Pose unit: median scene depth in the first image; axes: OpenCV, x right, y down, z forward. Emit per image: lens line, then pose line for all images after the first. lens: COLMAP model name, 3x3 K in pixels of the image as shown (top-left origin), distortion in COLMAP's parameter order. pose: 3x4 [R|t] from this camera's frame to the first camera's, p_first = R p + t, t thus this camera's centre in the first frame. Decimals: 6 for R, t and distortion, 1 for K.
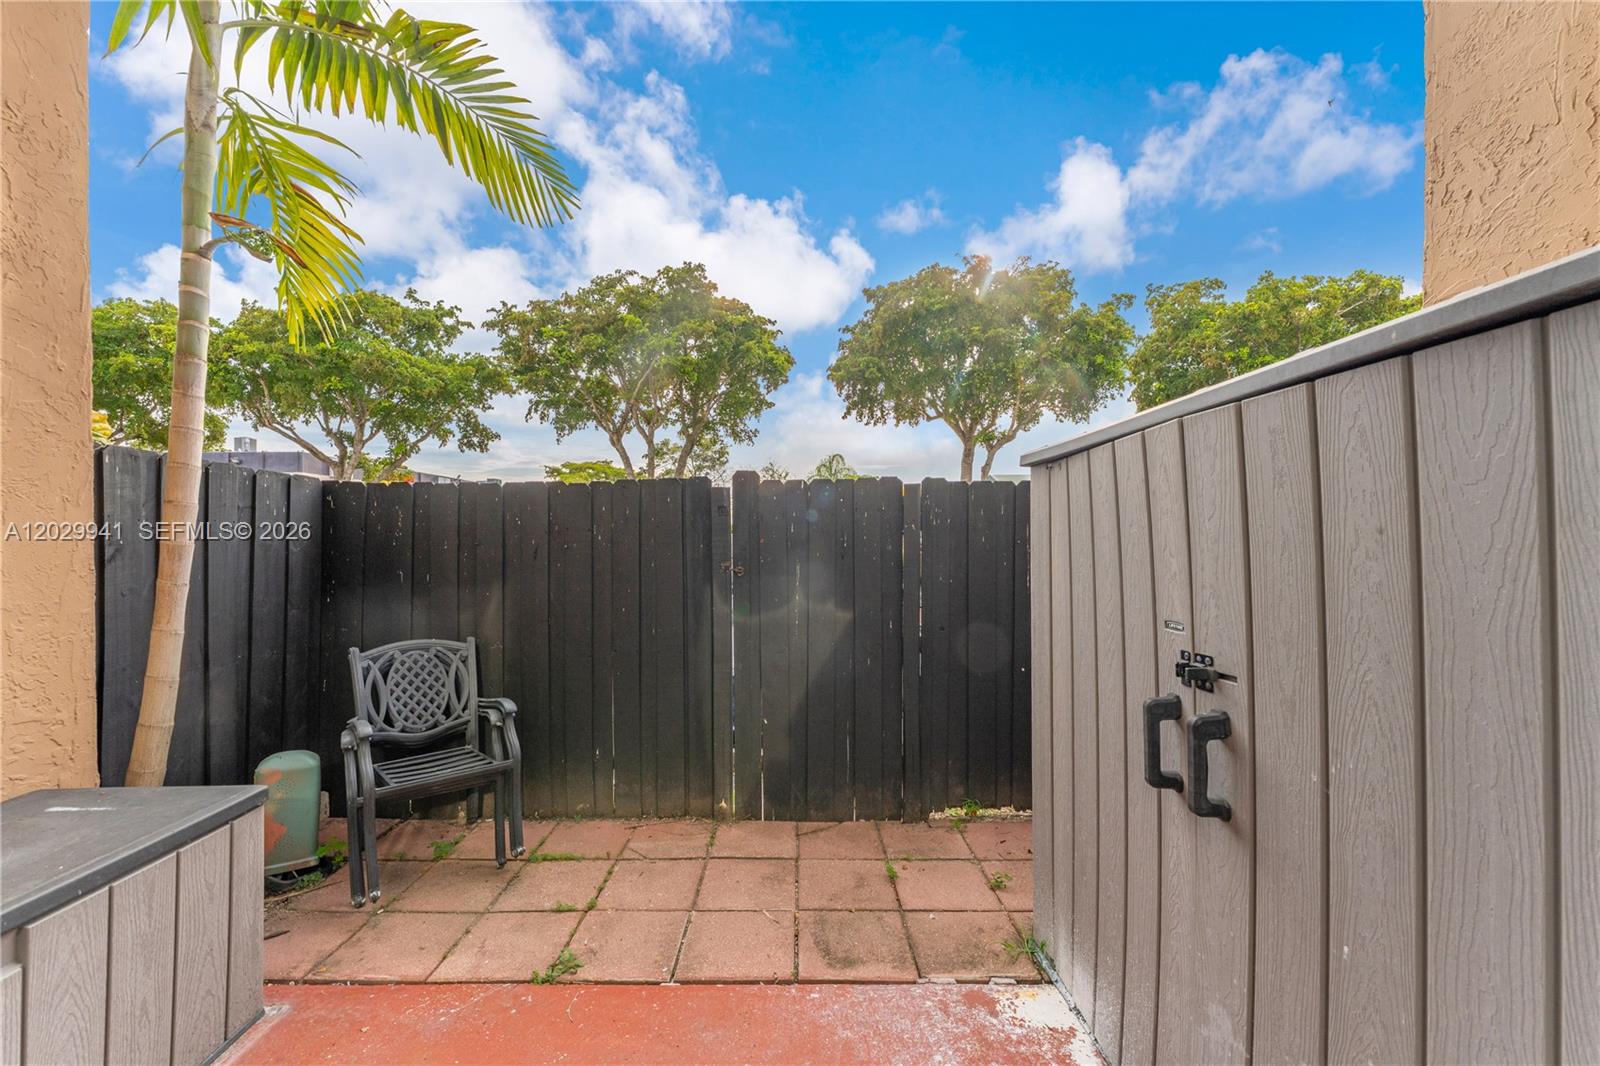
lens RADIAL K [[653.5, 0, 796.3], [0, 653.5, 543.5], [0, 0, 1]] dist [-0.000859, -0.000531]
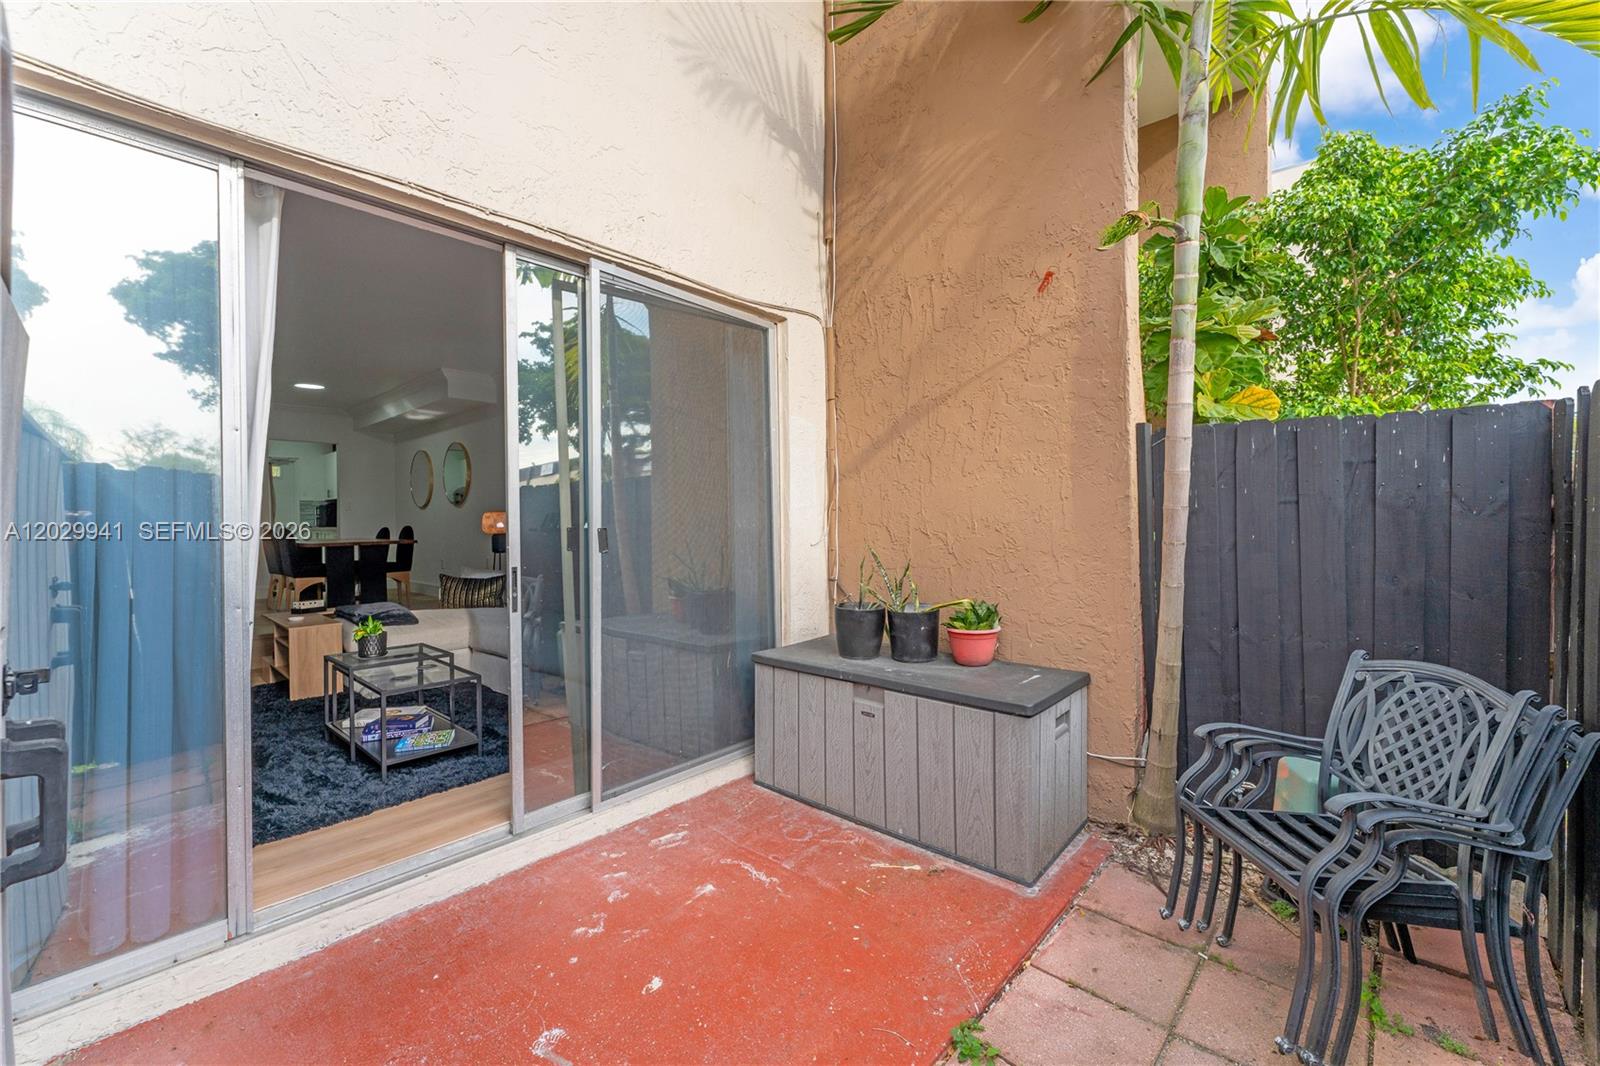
lens RADIAL K [[653.5, 0, 798.9], [0, 653.5, 521.3], [0, 0, 1]] dist [-0.000859, -0.000531]
pose [[-0.676795, 0.012321, -0.736068, 0.244700], [0.007627, 0.999924, 0.009725, 0.006408], [0.736132, 0.000968, -0.676837, 0.962537]]
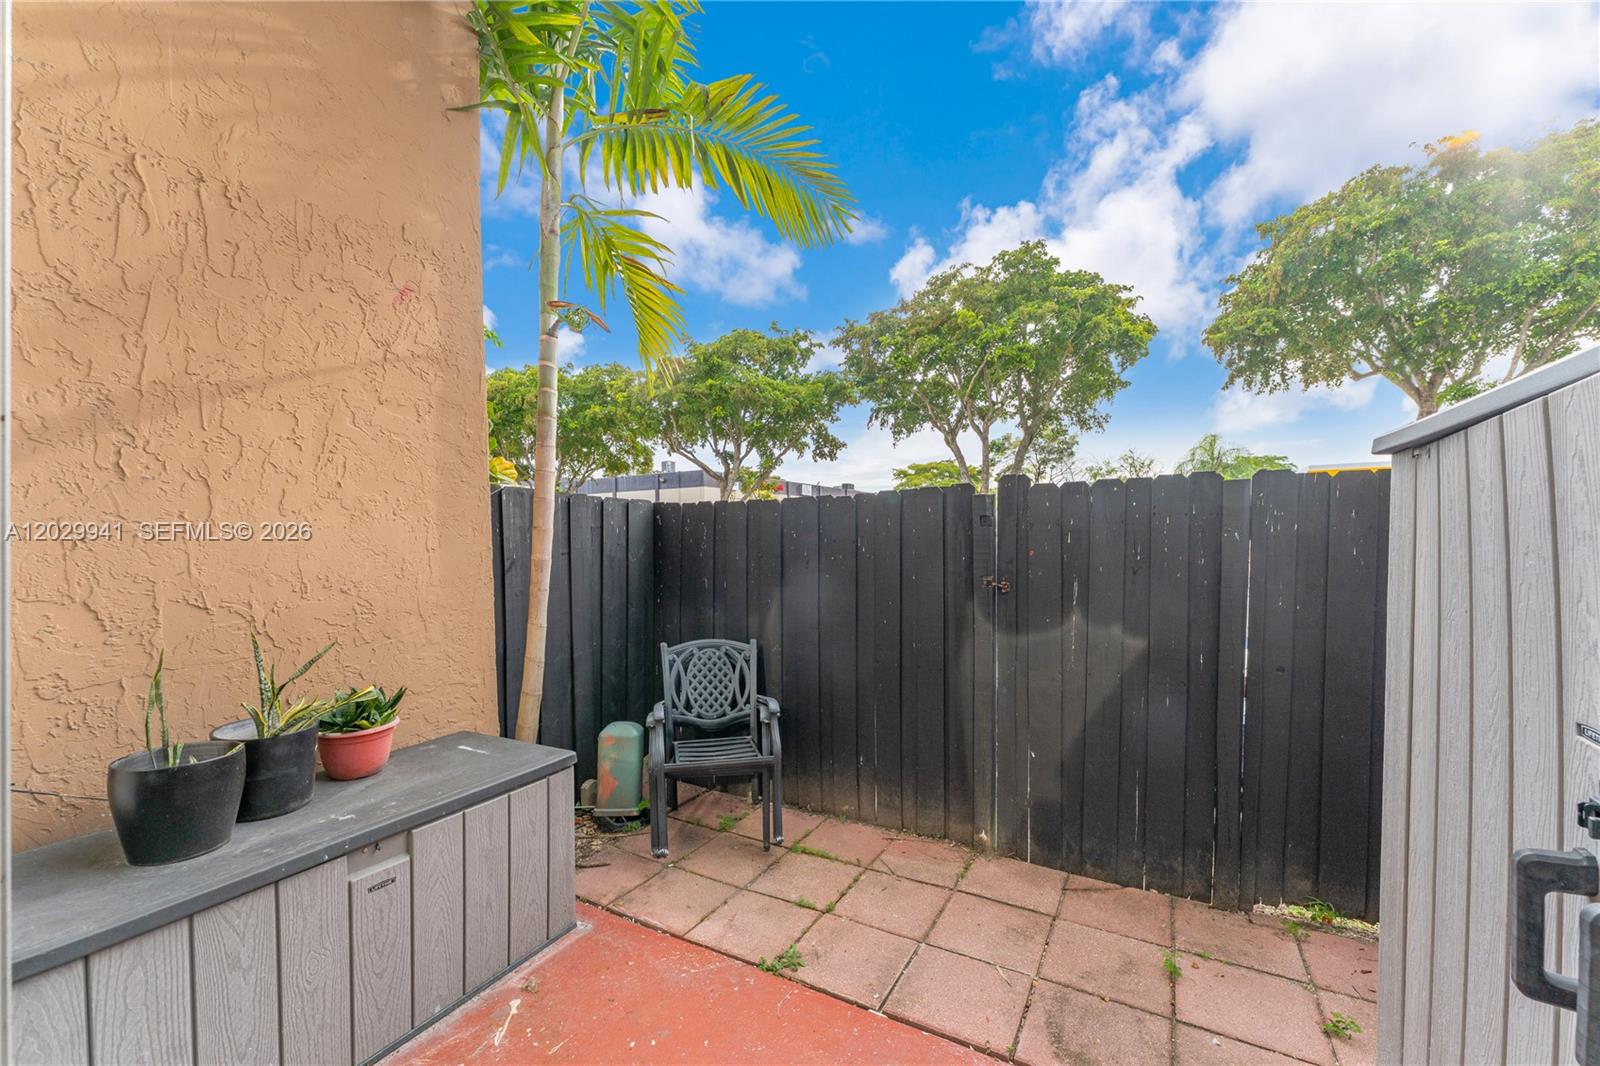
lens RADIAL K [[653.5, 0, 797.8], [0, 653.5, 569.8], [0, 0, 1]] dist [-0.000859, -0.000531]
pose [[0.867907, 0.015830, -0.496474, 0.123424], [0.005892, 0.999094, 0.042157, -0.022709], [0.496691, -0.039514, 0.867027, 0.079515]]
